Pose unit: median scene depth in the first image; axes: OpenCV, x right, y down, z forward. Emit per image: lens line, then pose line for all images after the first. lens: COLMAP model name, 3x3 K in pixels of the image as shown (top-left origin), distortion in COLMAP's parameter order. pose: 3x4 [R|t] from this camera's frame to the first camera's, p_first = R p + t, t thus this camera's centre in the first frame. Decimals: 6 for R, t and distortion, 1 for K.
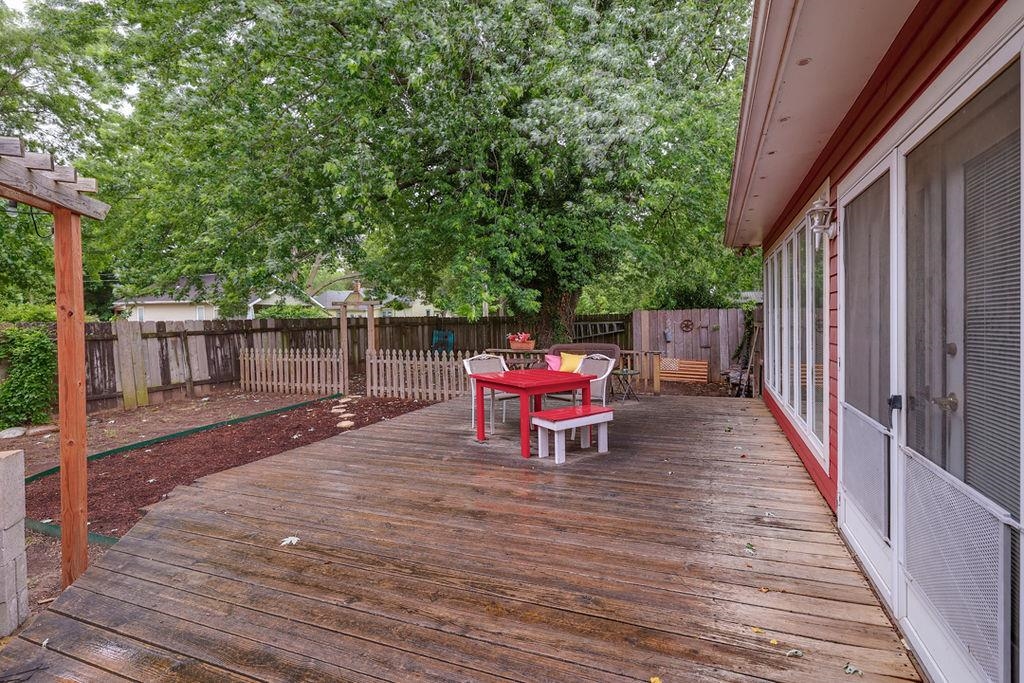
lens RADIAL K [[444.7, 0, 505.7], [0, 444.7, 336.5], [0, 0, 1]] dist [-0.014483, 0.000199]
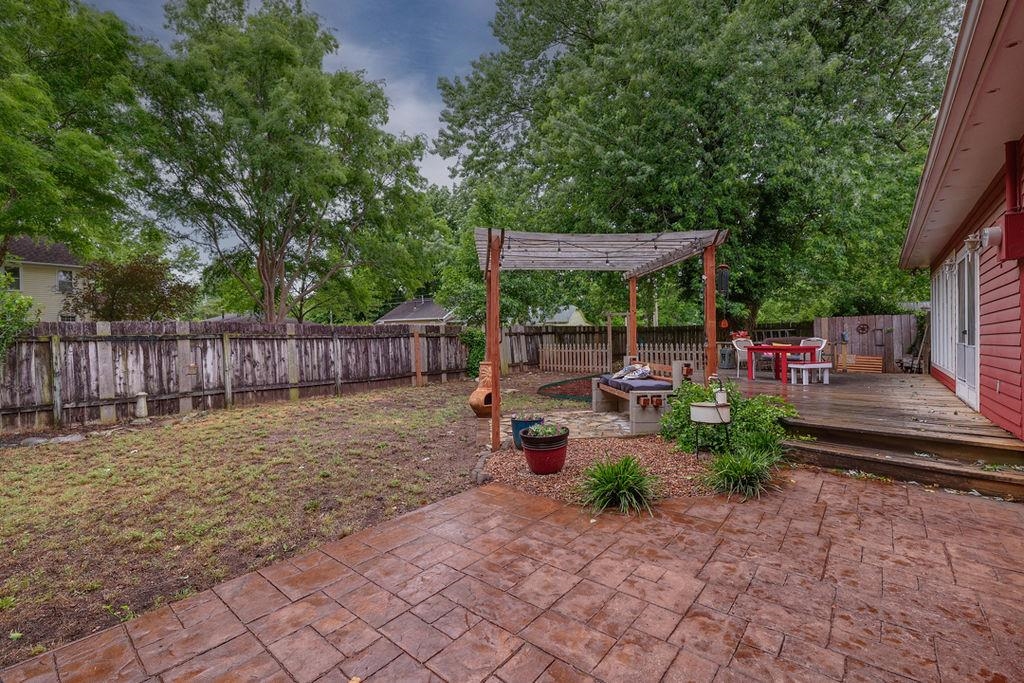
lens RADIAL K [[445.9, 0, 512.0], [0, 445.9, 341.5], [0, 0, 1]] dist [0.016552, 0.000159]
pose [[0.969182, -0.000149, -0.246345, -0.309247], [-0.005391, 0.999748, -0.021813, 0.055837], [0.246286, 0.022468, 0.968937, -0.625293]]
